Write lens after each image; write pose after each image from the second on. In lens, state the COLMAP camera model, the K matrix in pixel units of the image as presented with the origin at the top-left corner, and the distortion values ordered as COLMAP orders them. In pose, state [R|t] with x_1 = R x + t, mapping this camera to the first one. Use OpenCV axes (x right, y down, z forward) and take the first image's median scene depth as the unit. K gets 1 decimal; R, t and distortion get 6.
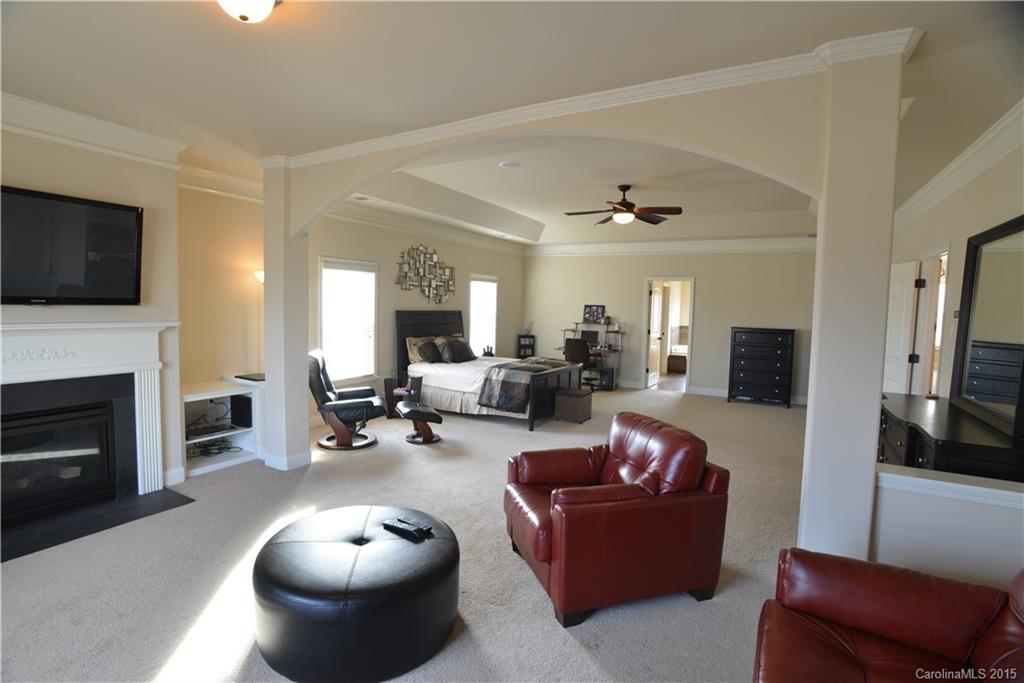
lens RADIAL K [[494.0, 0, 500.0], [0, 494.0, 341.0], [0, 0, 1]] dist [-0.078090, 0.033607]
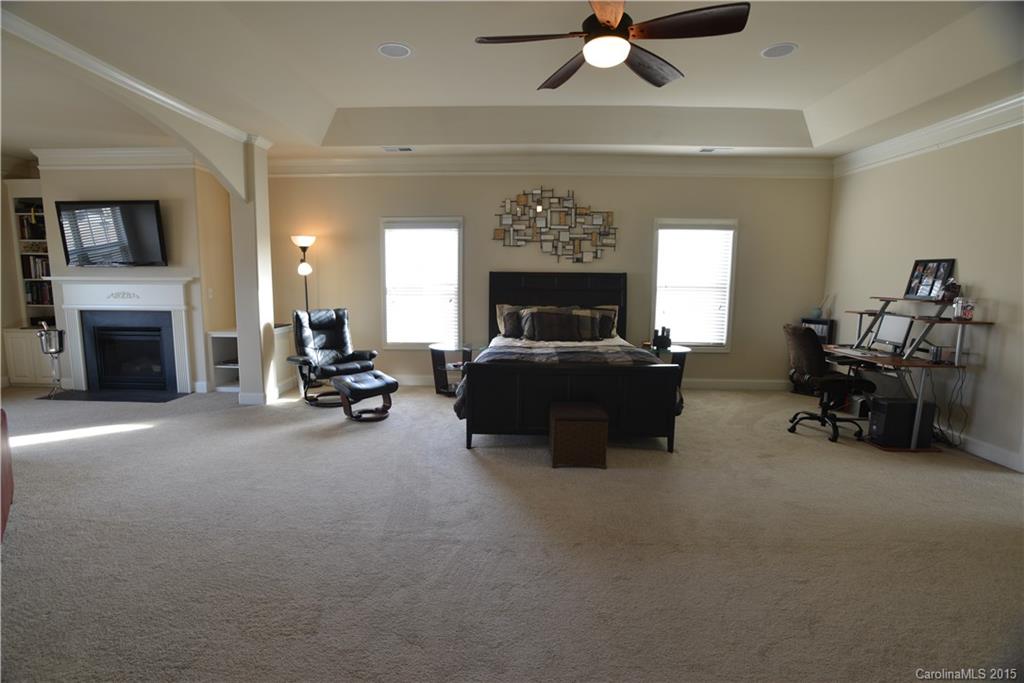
lens RADIAL K [[494.0, 0, 500.0], [0, 494.0, 341.0], [0, 0, 1]] dist [-0.078090, 0.033607]
pose [[0.465877, 0.095983, -0.879628, 0.529502], [-0.061813, 0.995201, 0.075856, -0.009192], [0.882688, 0.019033, 0.469575, 0.599782]]
